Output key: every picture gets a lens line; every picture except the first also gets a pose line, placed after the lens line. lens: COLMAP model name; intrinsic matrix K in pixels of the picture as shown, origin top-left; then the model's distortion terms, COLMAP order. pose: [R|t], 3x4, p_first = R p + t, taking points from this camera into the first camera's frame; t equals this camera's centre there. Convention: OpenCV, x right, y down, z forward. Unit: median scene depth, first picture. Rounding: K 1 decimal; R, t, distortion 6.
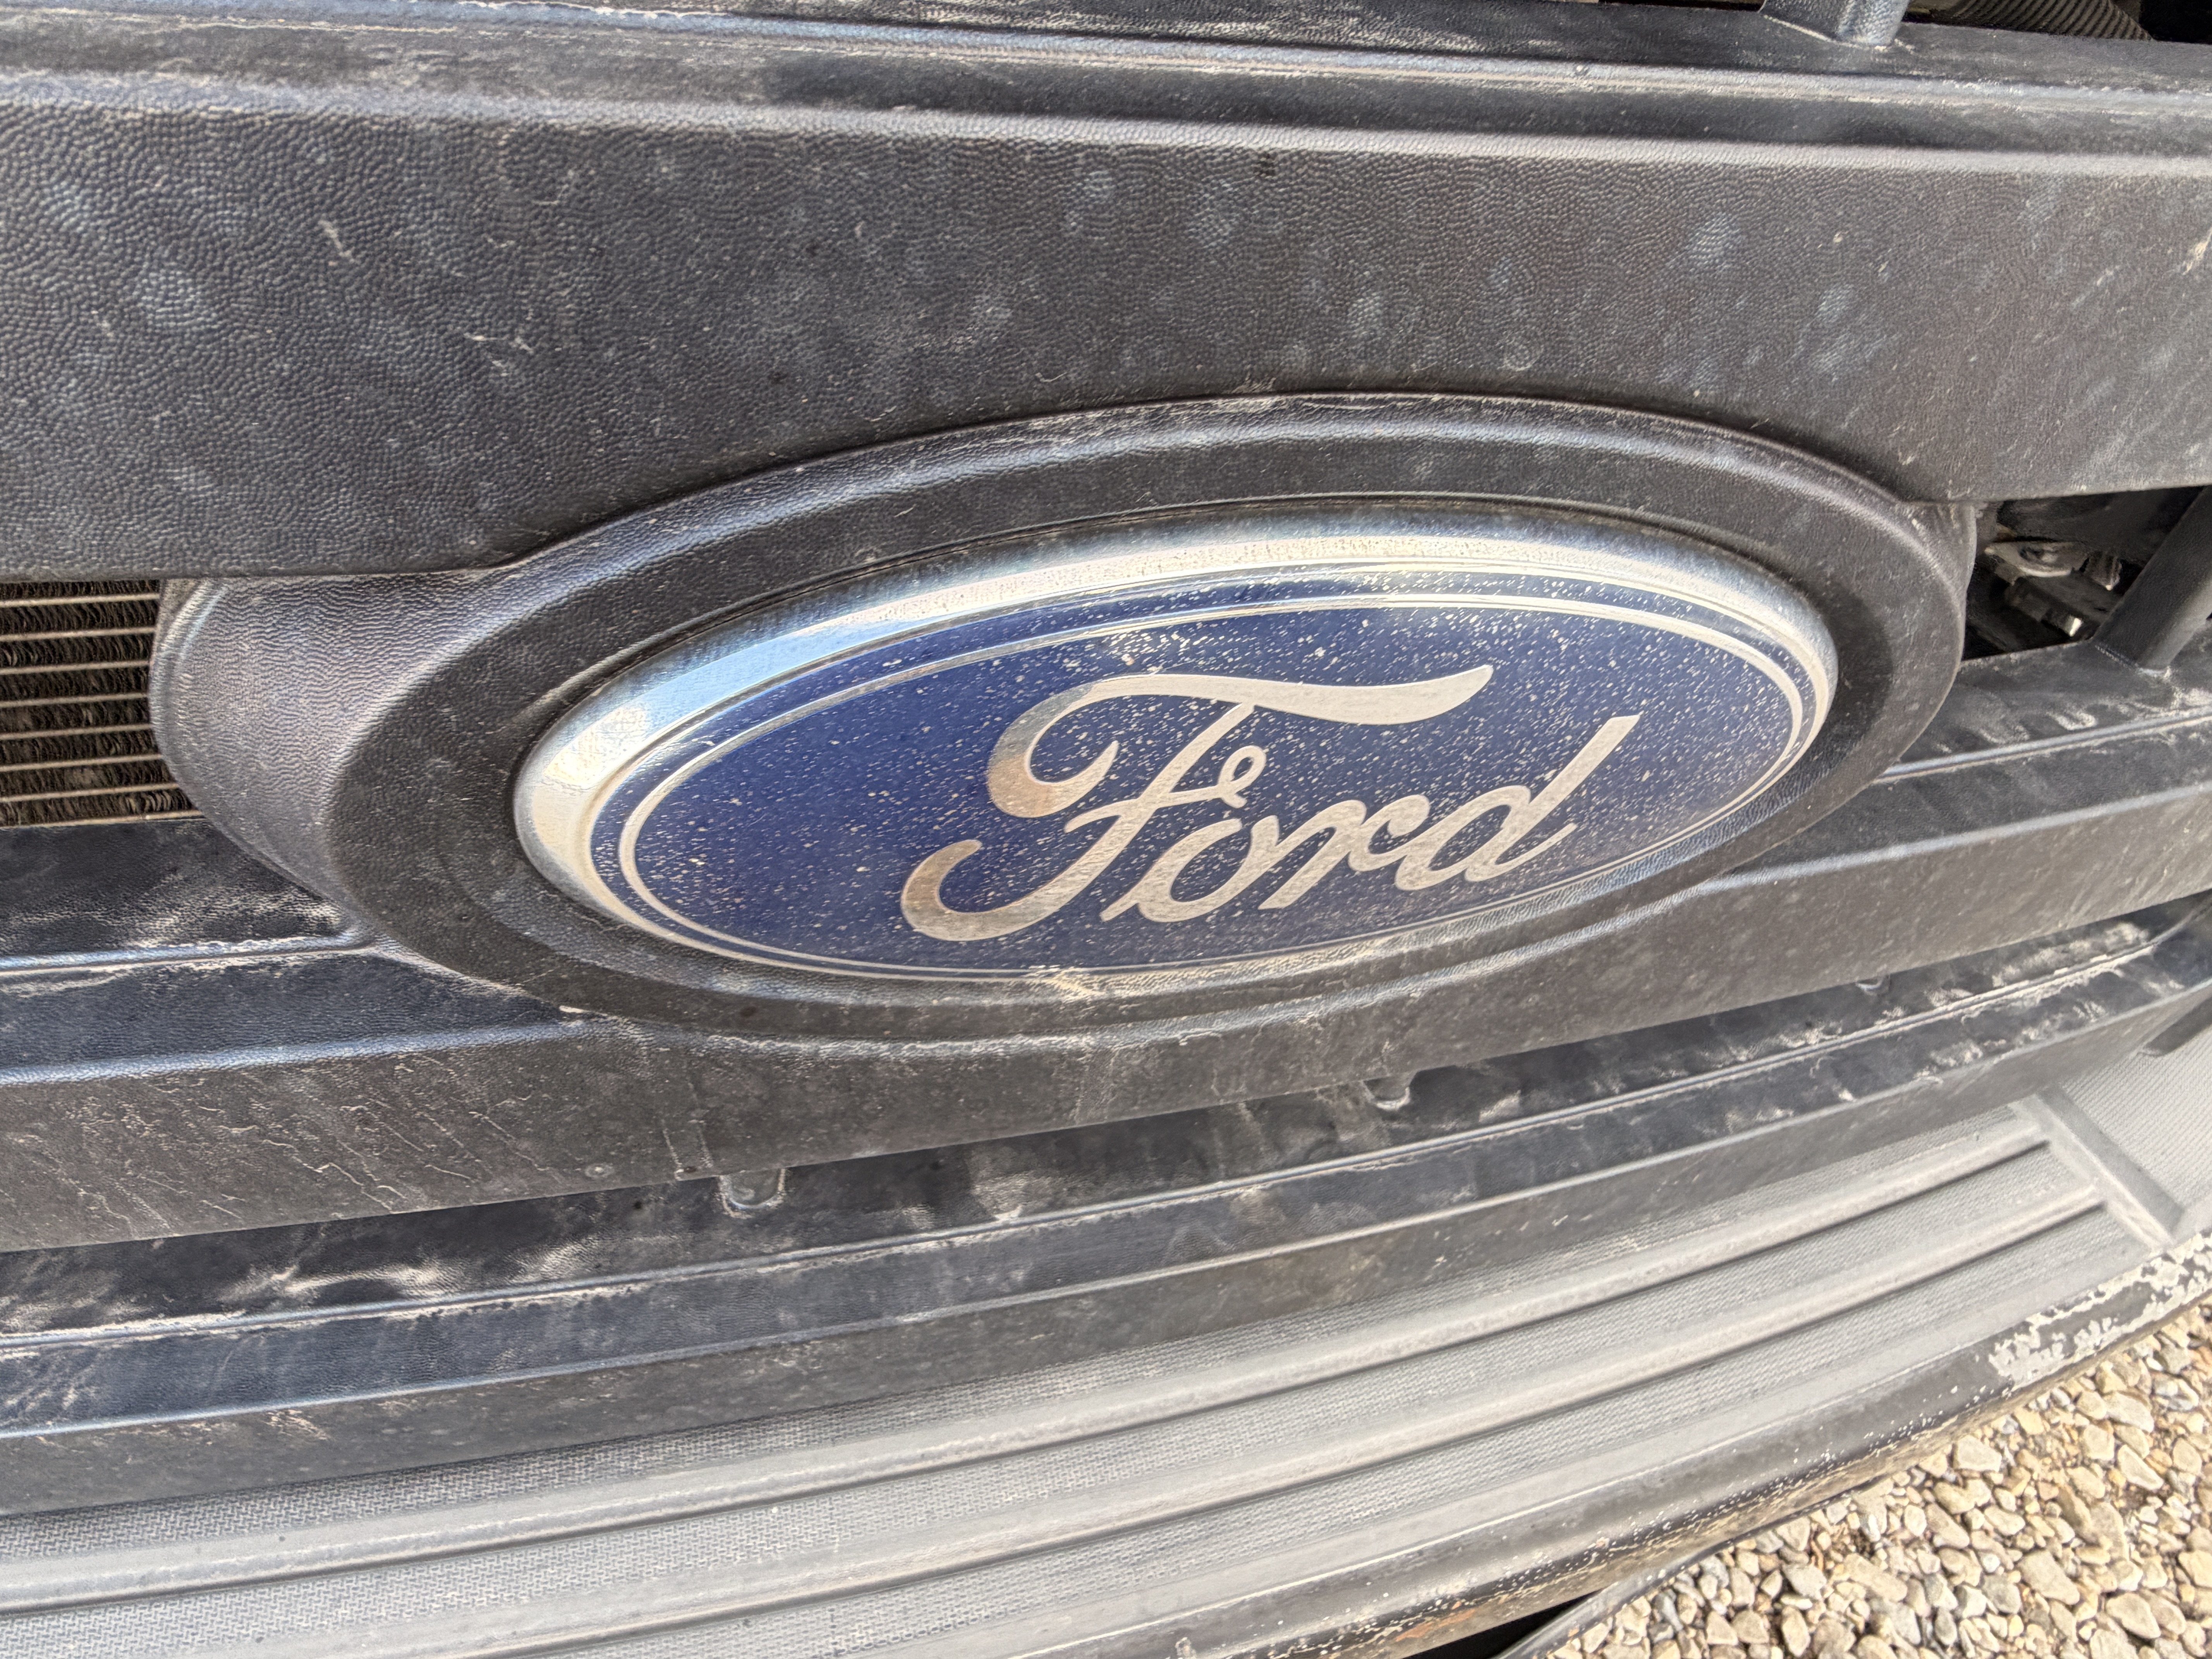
lens RADIAL K [[1170.0, 0, 1055.6], [0, 1170.0, 846.4], [0, 0, 1]] dist [-0.001210, -0.000393]
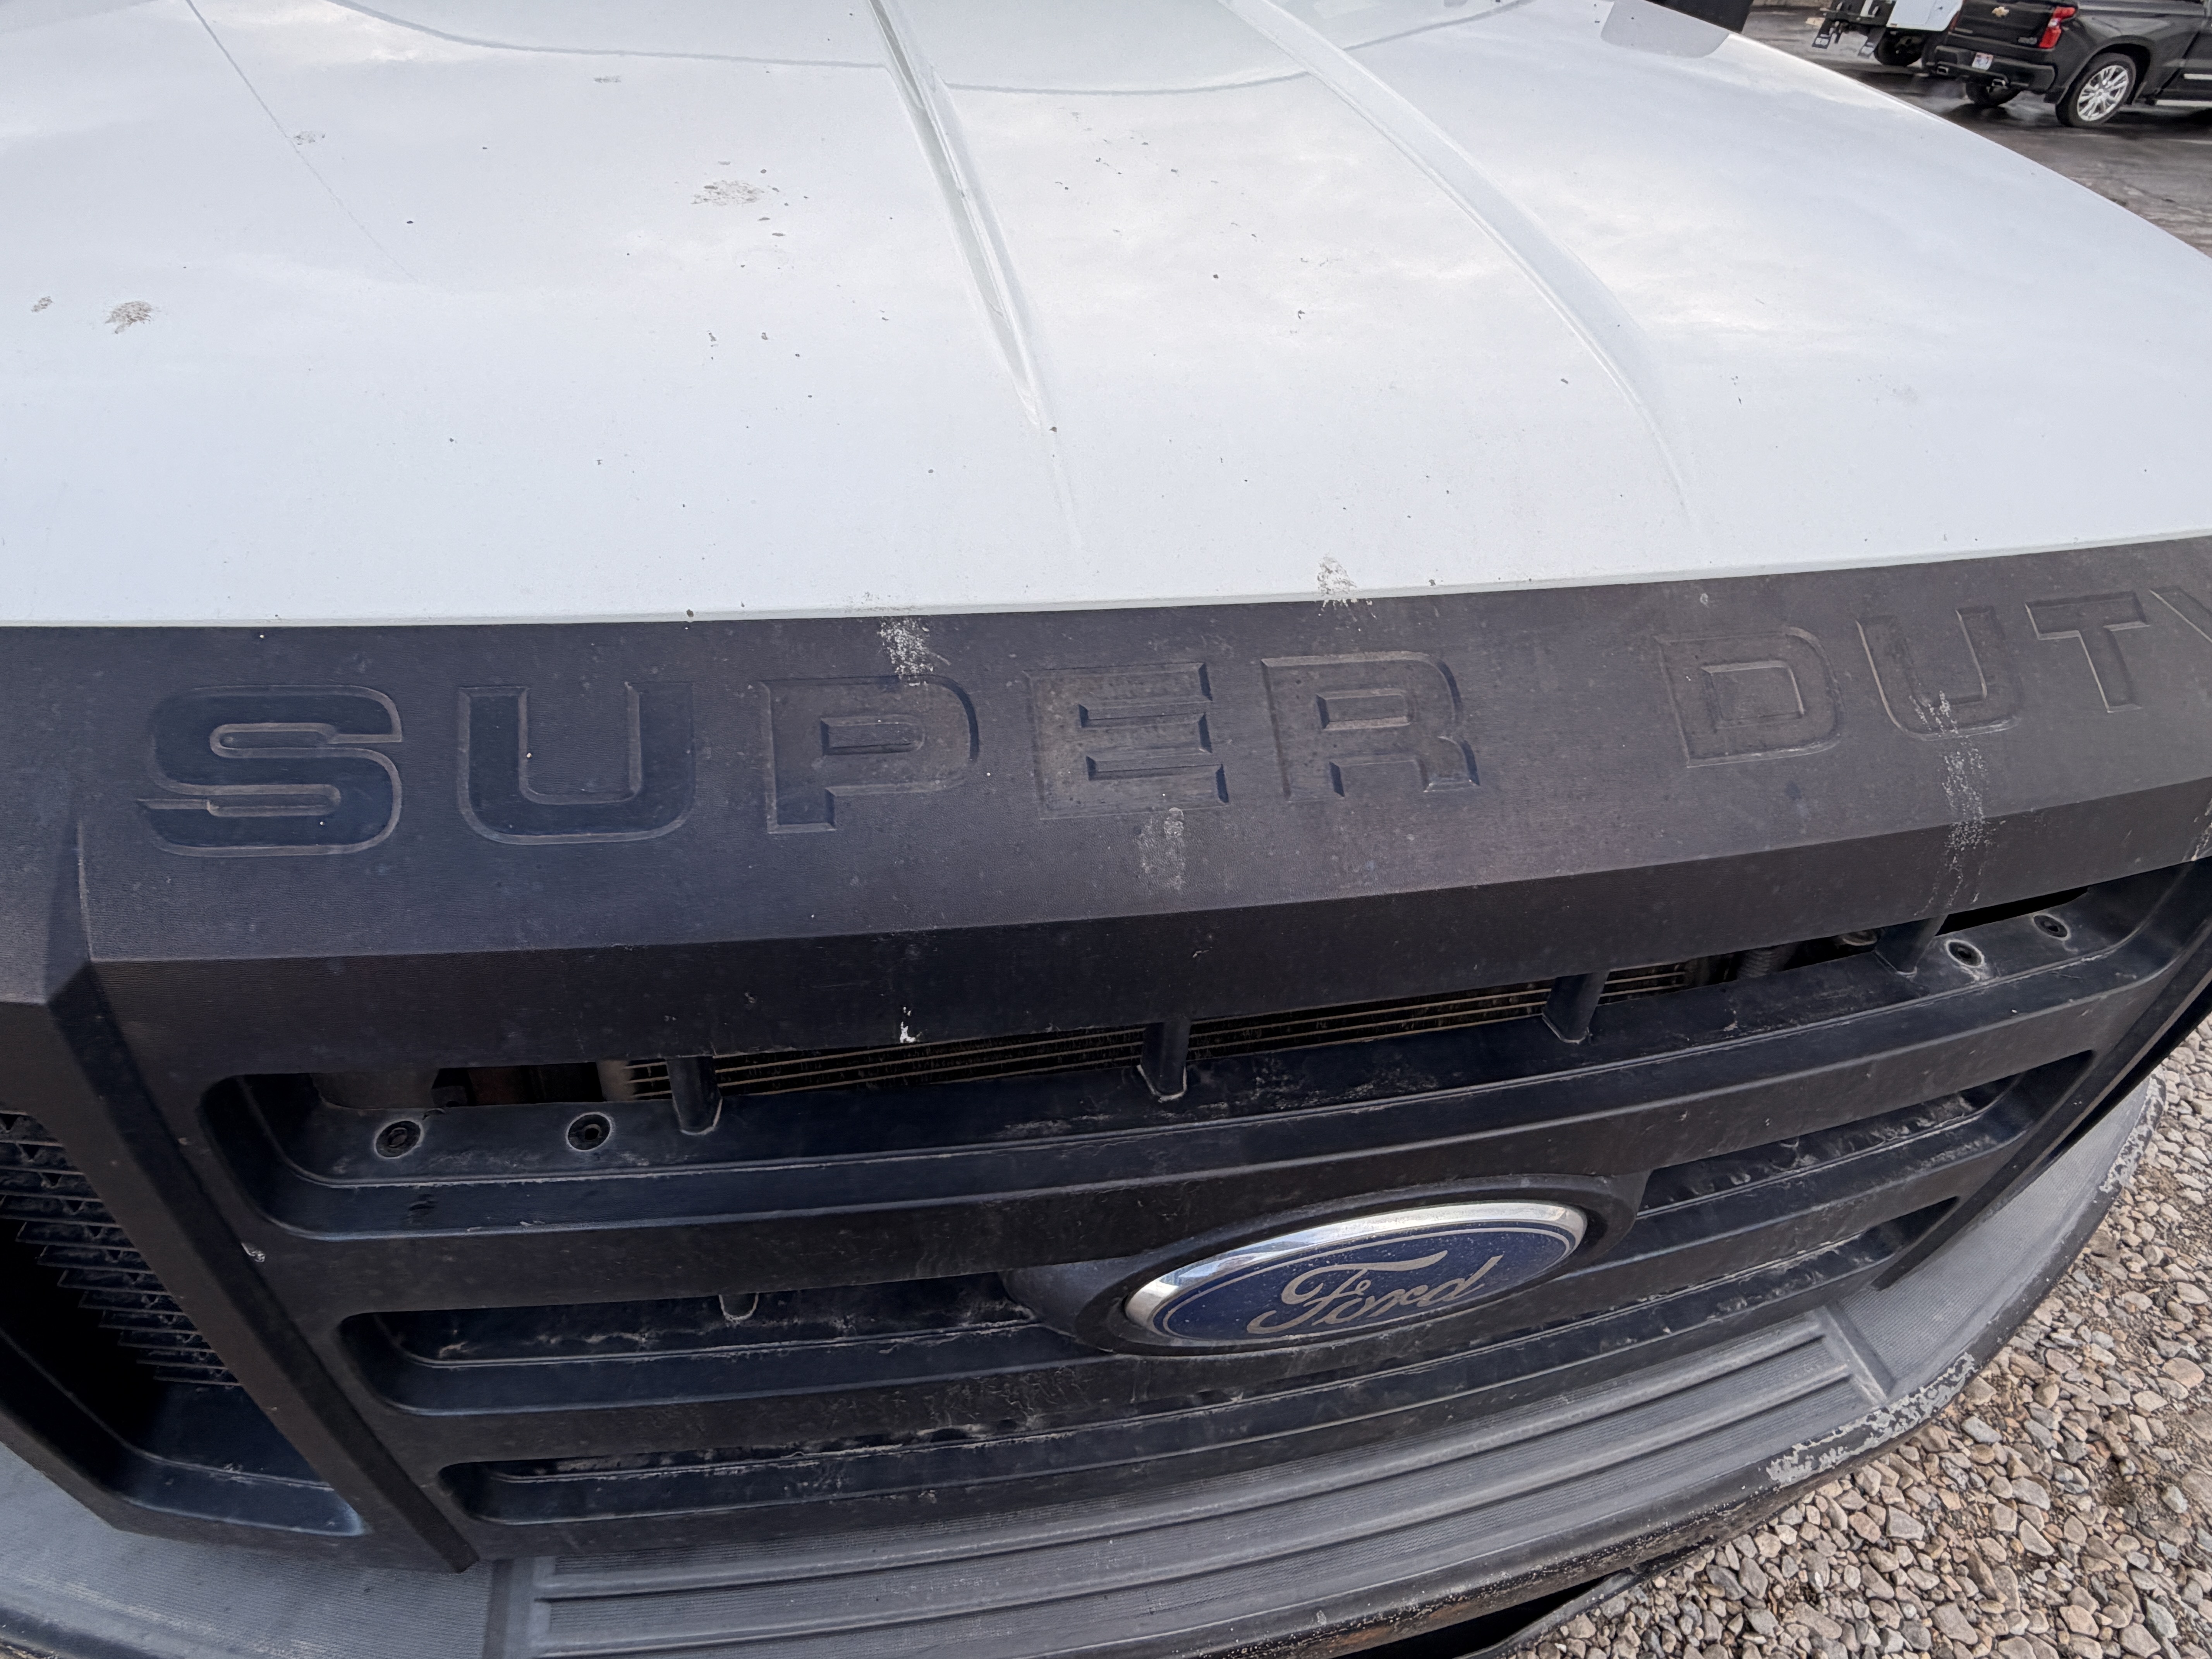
lens RADIAL K [[1169.1, 0, 1064.4], [0, 1169.1, 850.5], [0, 0, 1]] dist [-0.001532, -0.001473]
pose [[0.999324, -0.001933, -0.036702, -0.293305], [0.000680, 0.999418, -0.034107, -0.641267], [0.036747, 0.034059, 0.998744, -1.222230]]
